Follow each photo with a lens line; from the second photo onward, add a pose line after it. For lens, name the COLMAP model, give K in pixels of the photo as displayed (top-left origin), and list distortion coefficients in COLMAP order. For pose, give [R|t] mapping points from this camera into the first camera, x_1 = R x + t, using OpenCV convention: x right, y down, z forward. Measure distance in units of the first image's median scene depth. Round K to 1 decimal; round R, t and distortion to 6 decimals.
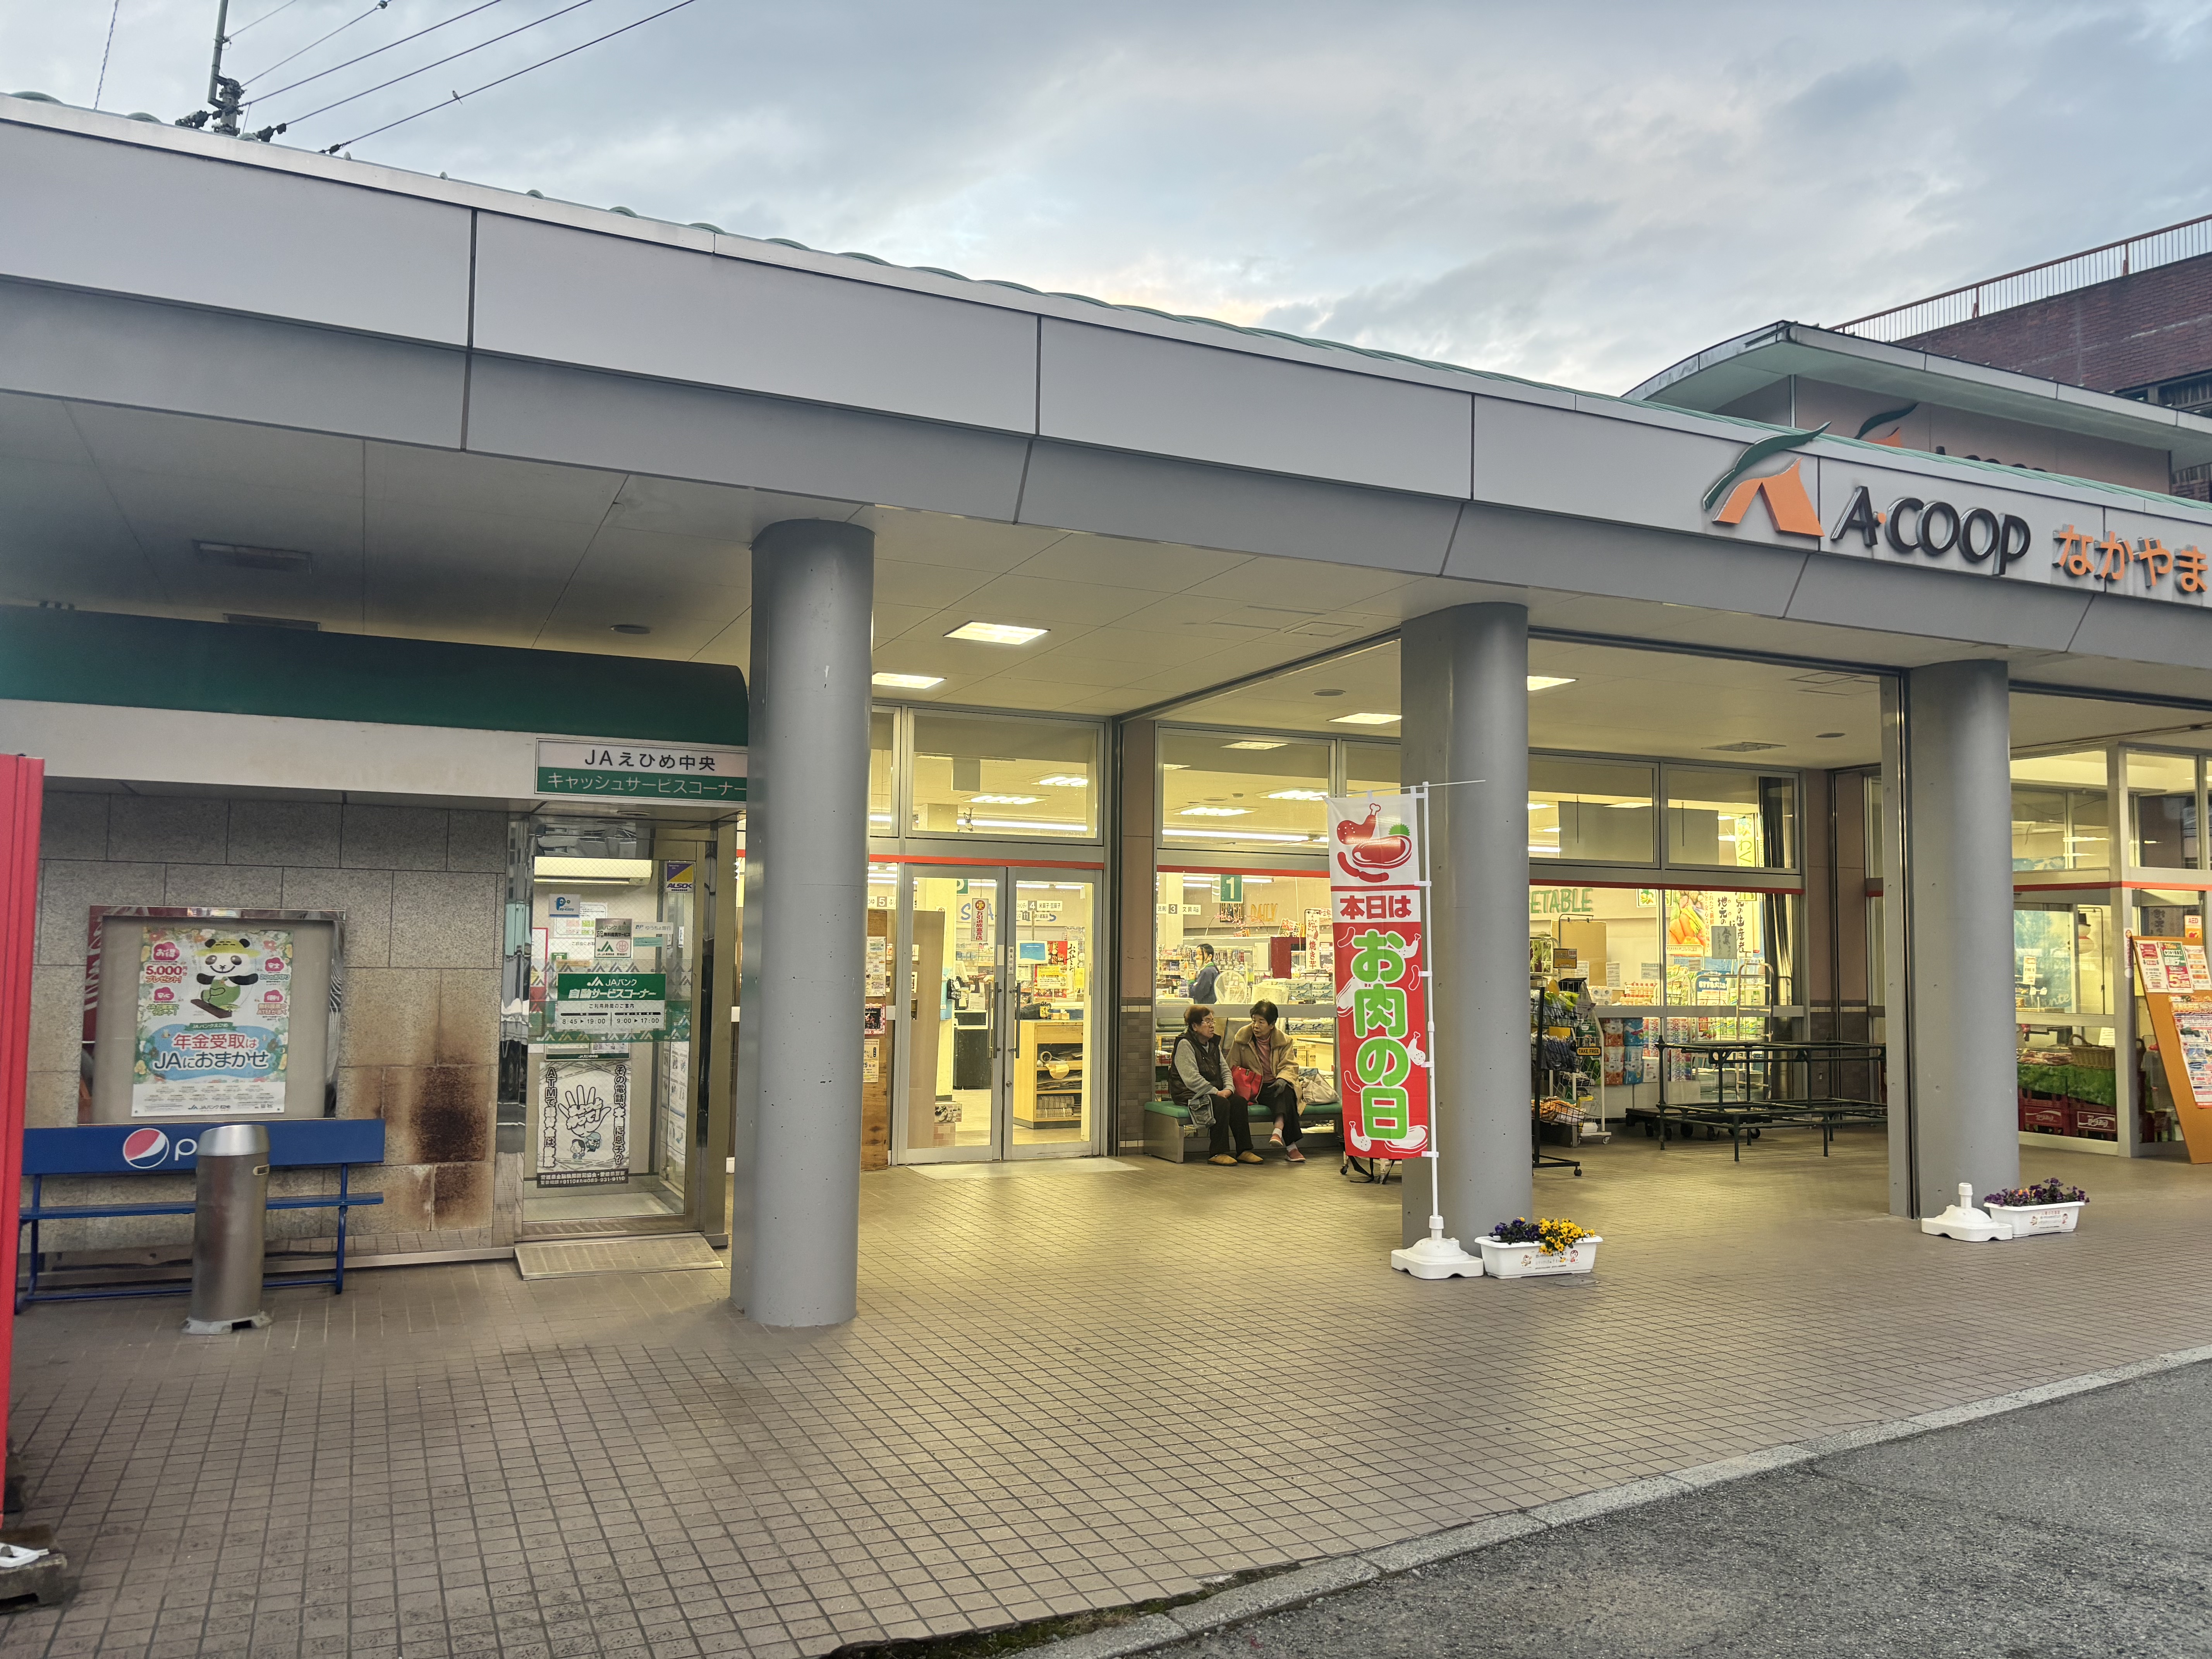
lens RADIAL K [[1659.7, 0, 1121.0], [0, 1659.7, 847.1], [0, 0, 1]] dist [0.052590, -0.045347]
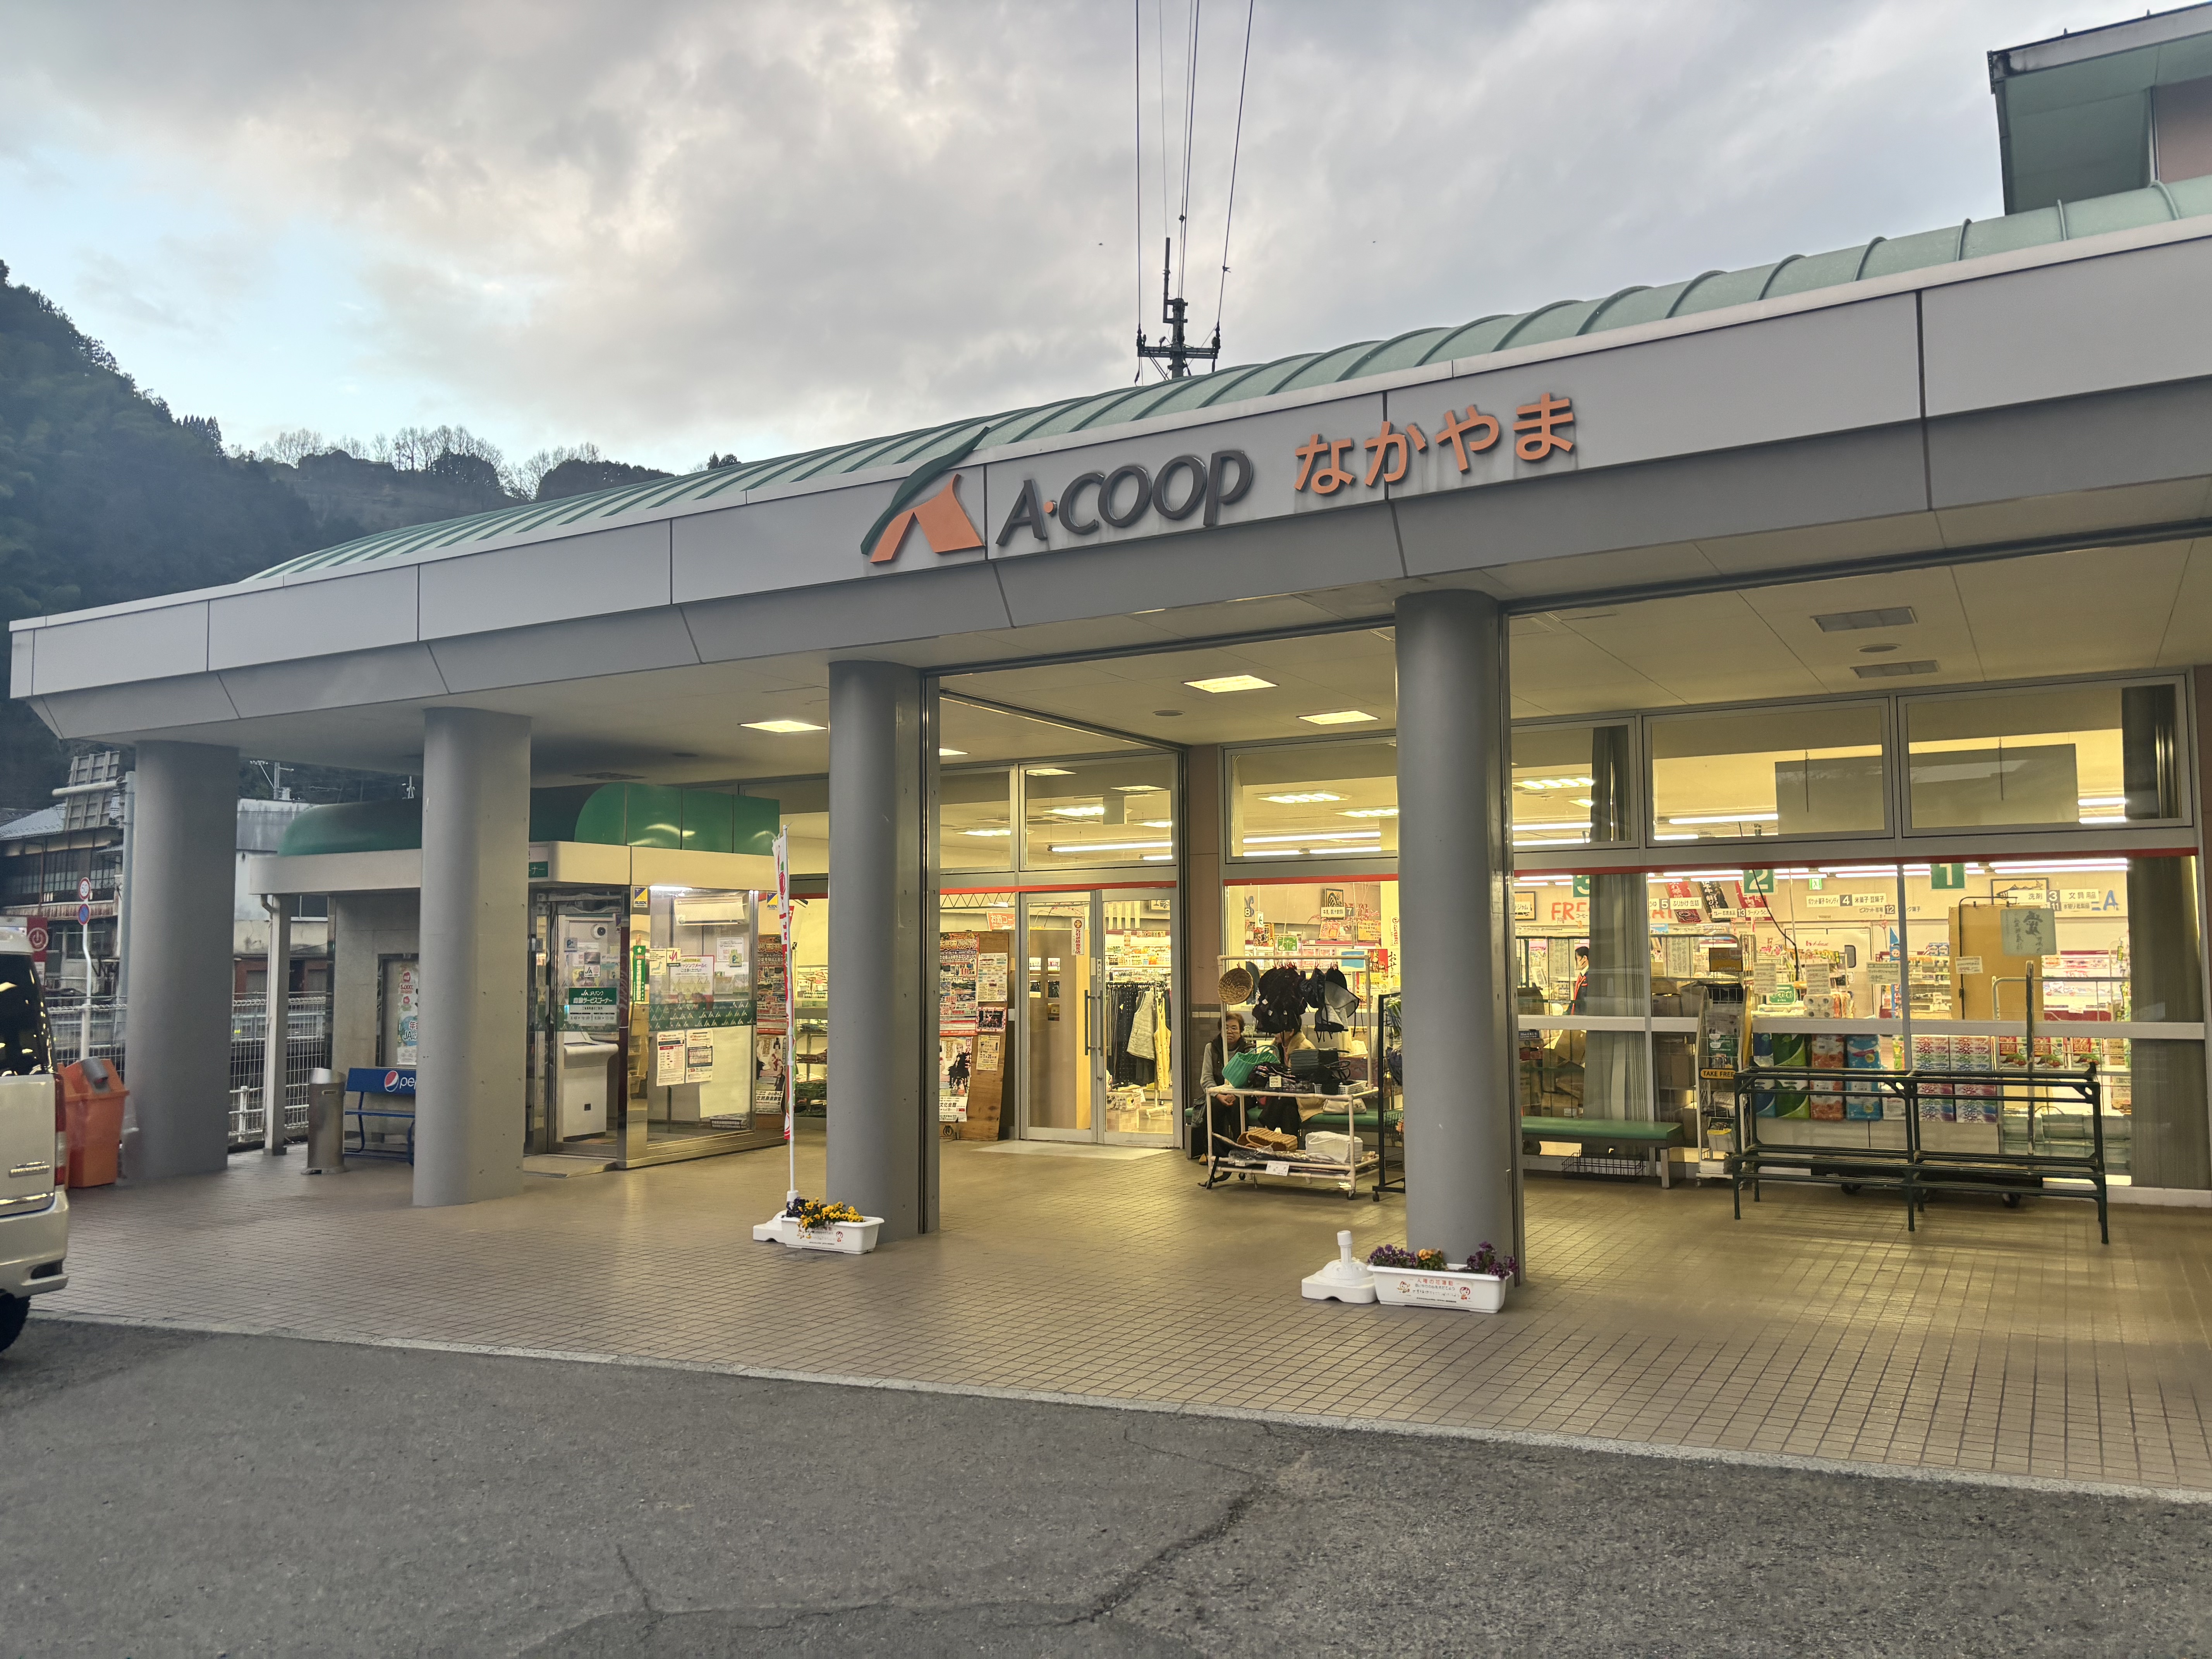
lens RADIAL K [[1659.7, 0, 1112.8], [0, 1659.7, 847.0], [0, 0, 1]] dist [0.052590, -0.045347]
pose [[0.592810, -0.069438, -0.802343, 1.274653], [0.069392, 0.996975, -0.035012, 0.034321], [0.802347, -0.034920, 0.595835, 0.477705]]
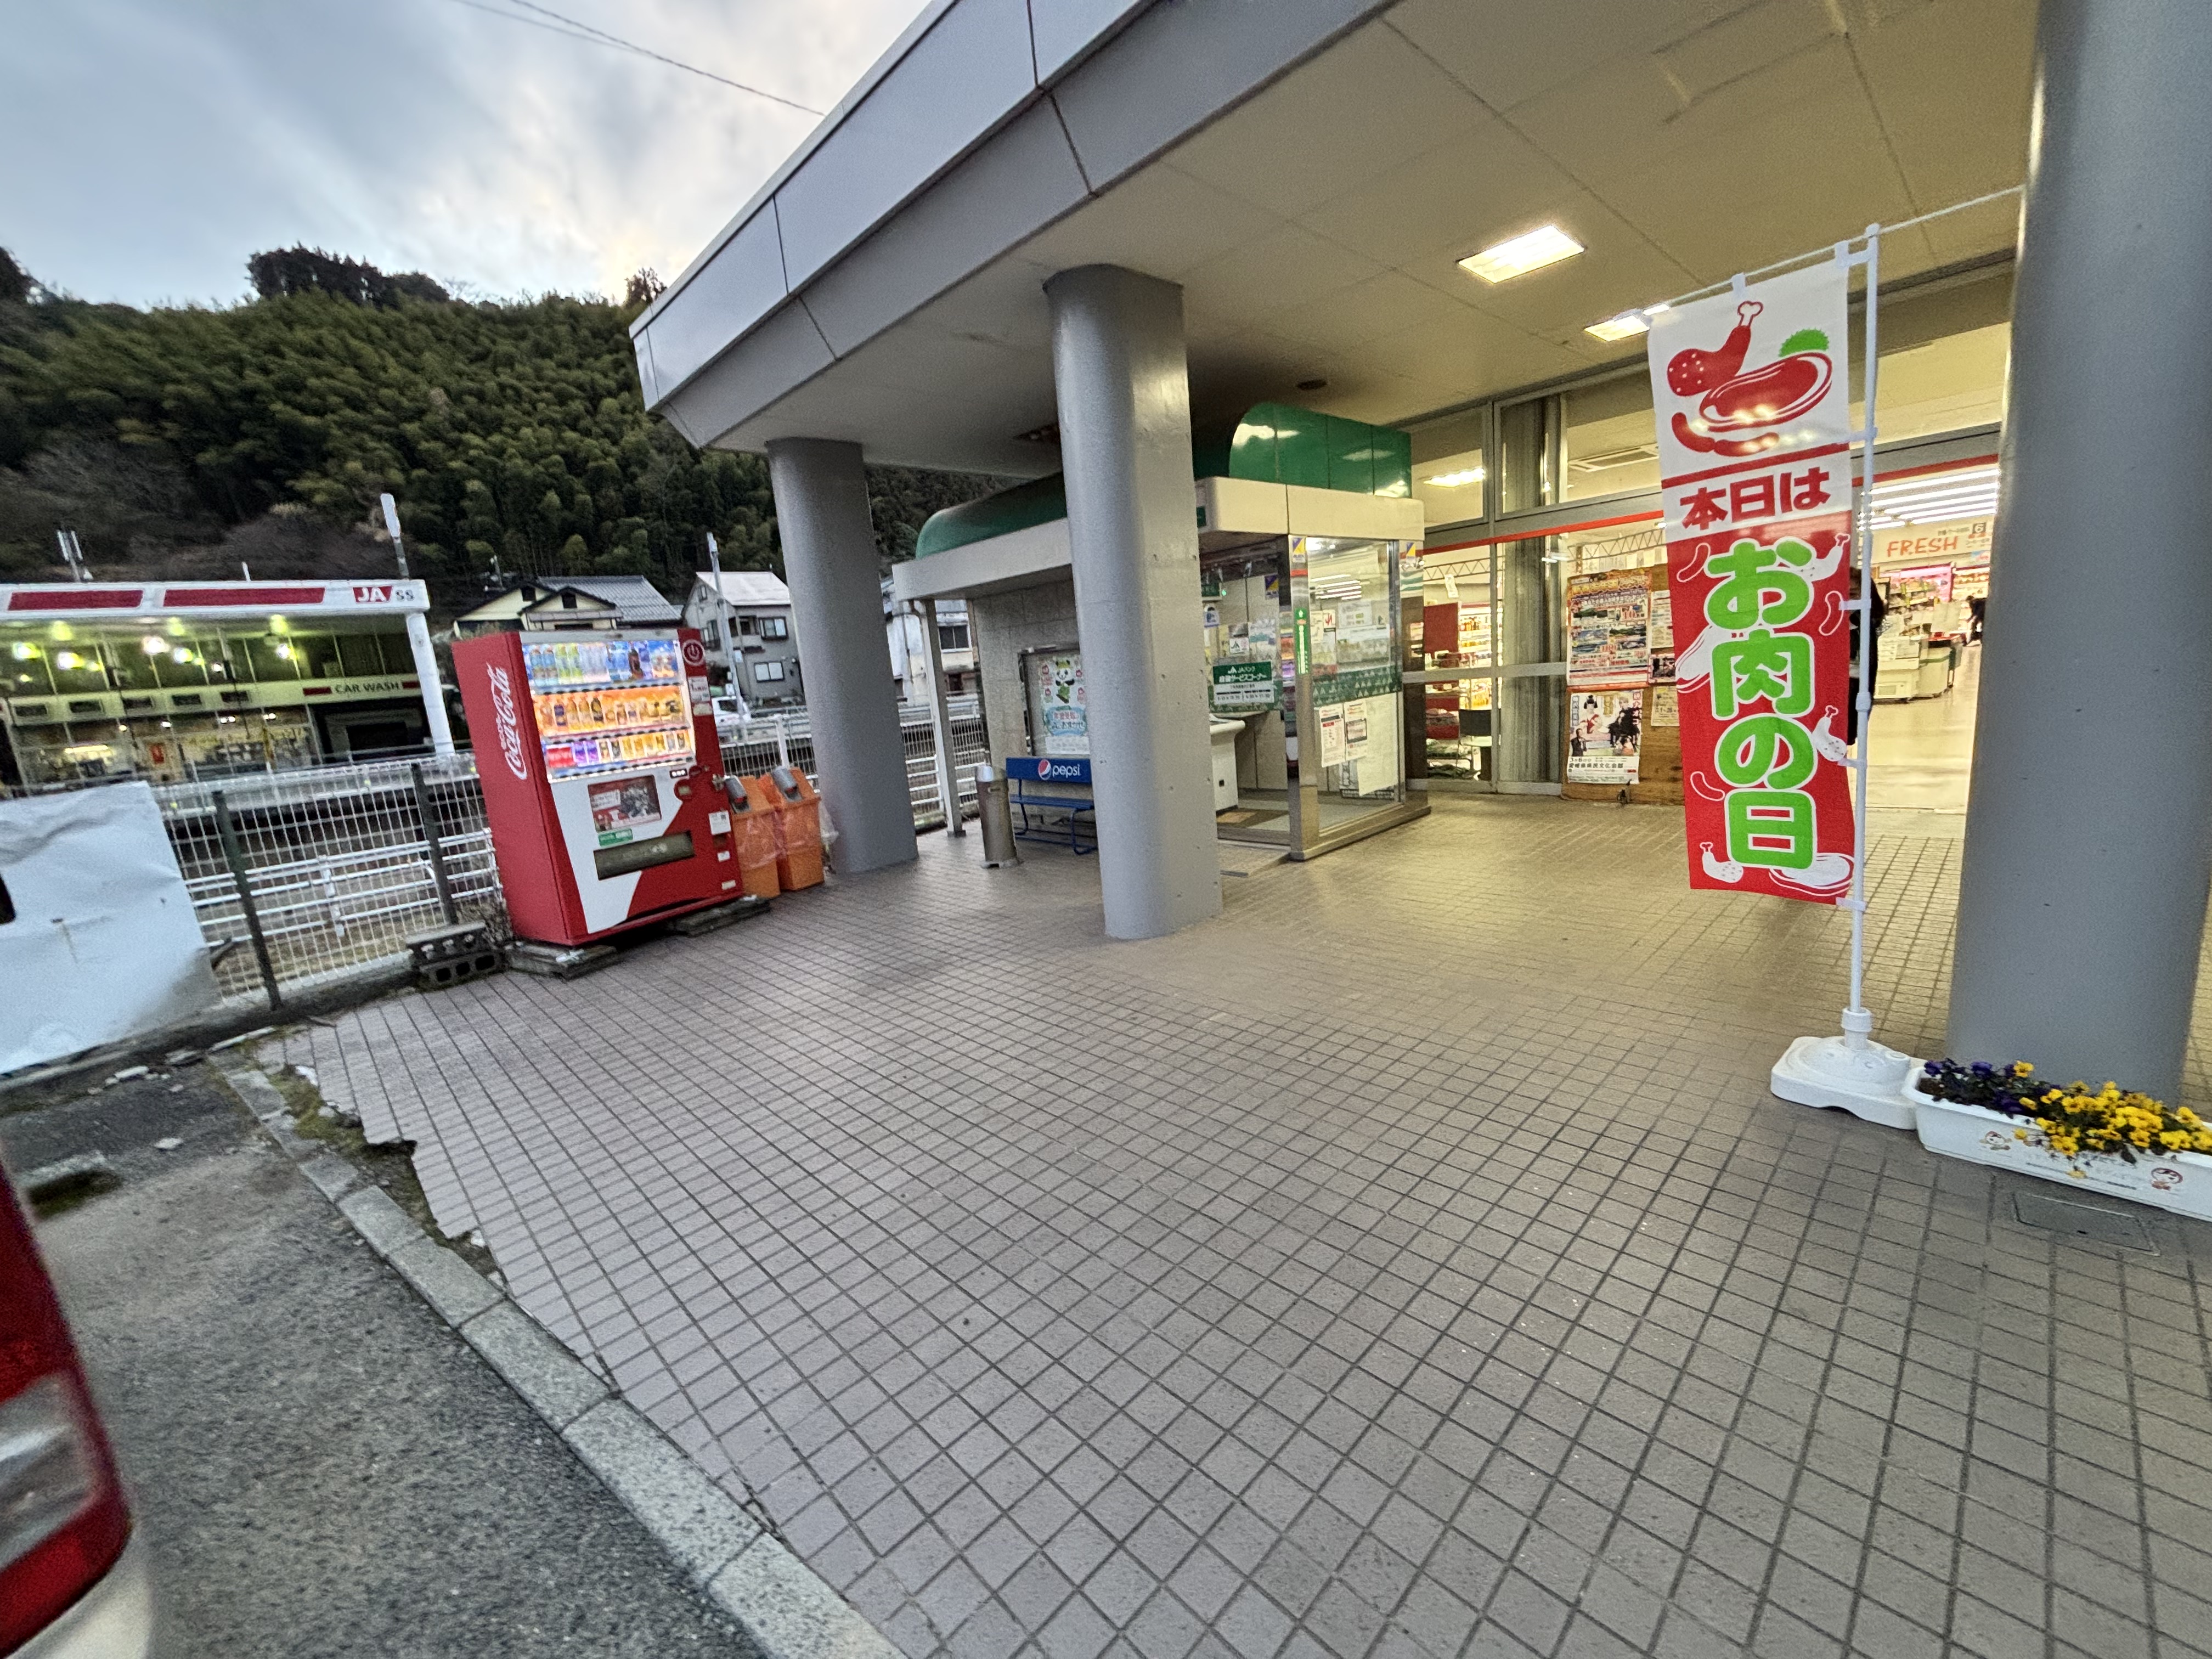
lens RADIAL K [[883.1, 0, 1102.2], [0, 883.1, 832.3], [0, 0, 1]] dist [0.005133, -0.002557]
pose [[0.333889, 0.133880, -0.933056, 0.382848], [0.157464, 0.968031, 0.195246, 0.051445], [0.929367, -0.212114, 0.302133, 0.650027]]
